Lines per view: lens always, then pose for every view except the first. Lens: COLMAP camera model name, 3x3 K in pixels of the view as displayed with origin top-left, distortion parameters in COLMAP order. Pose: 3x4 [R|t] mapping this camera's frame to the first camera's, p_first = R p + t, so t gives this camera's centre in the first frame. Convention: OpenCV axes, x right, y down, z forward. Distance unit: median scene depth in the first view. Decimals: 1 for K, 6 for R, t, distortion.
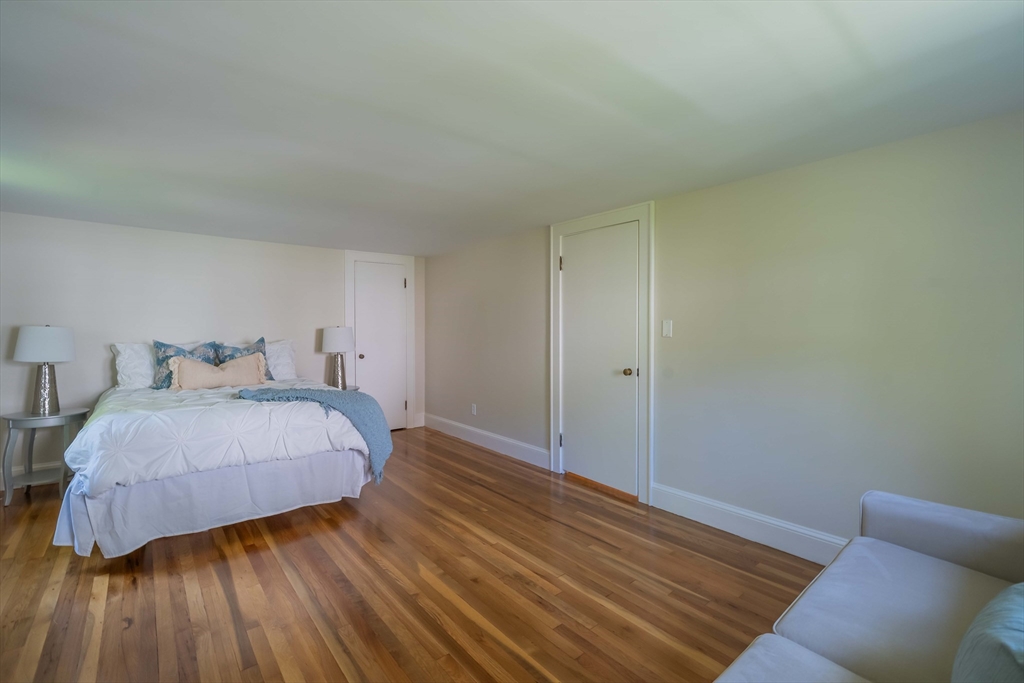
lens RADIAL K [[453.5, 0, 516.4], [0, 453.5, 334.5], [0, 0, 1]] dist [-0.001905, -0.000167]
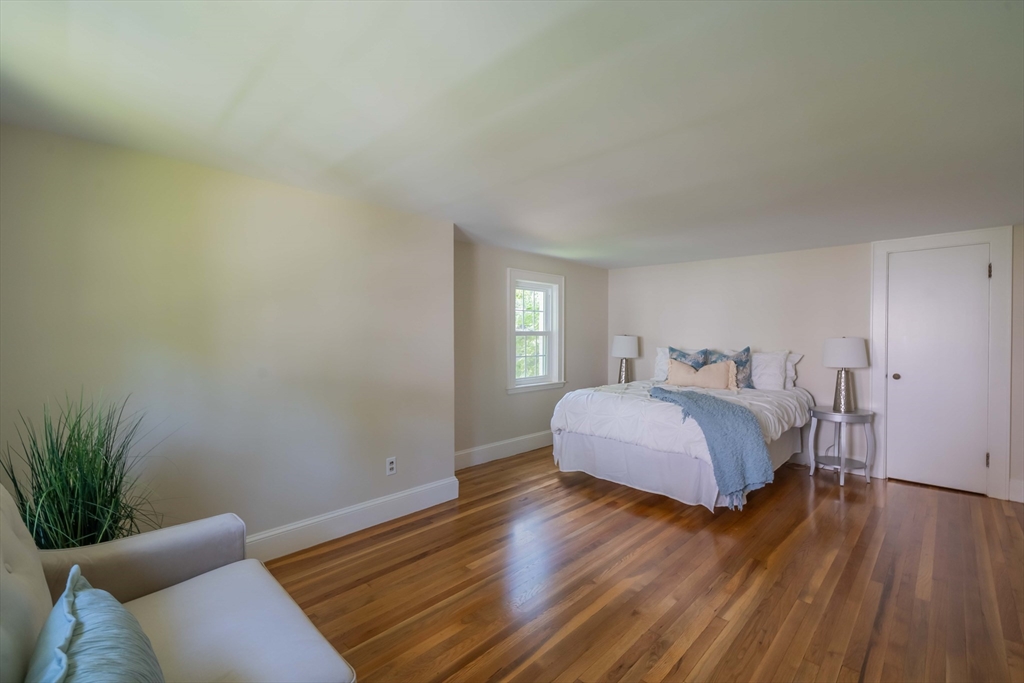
lens RADIAL K [[453.5, 0, 516.4], [0, 453.5, 334.5], [0, 0, 1]] dist [-0.001905, -0.000167]
pose [[0.095290, -0.001830, -0.995448, 0.691194], [-0.021789, 0.999755, -0.003923, -0.011044], [0.995211, 0.022064, 0.095227, 0.570256]]
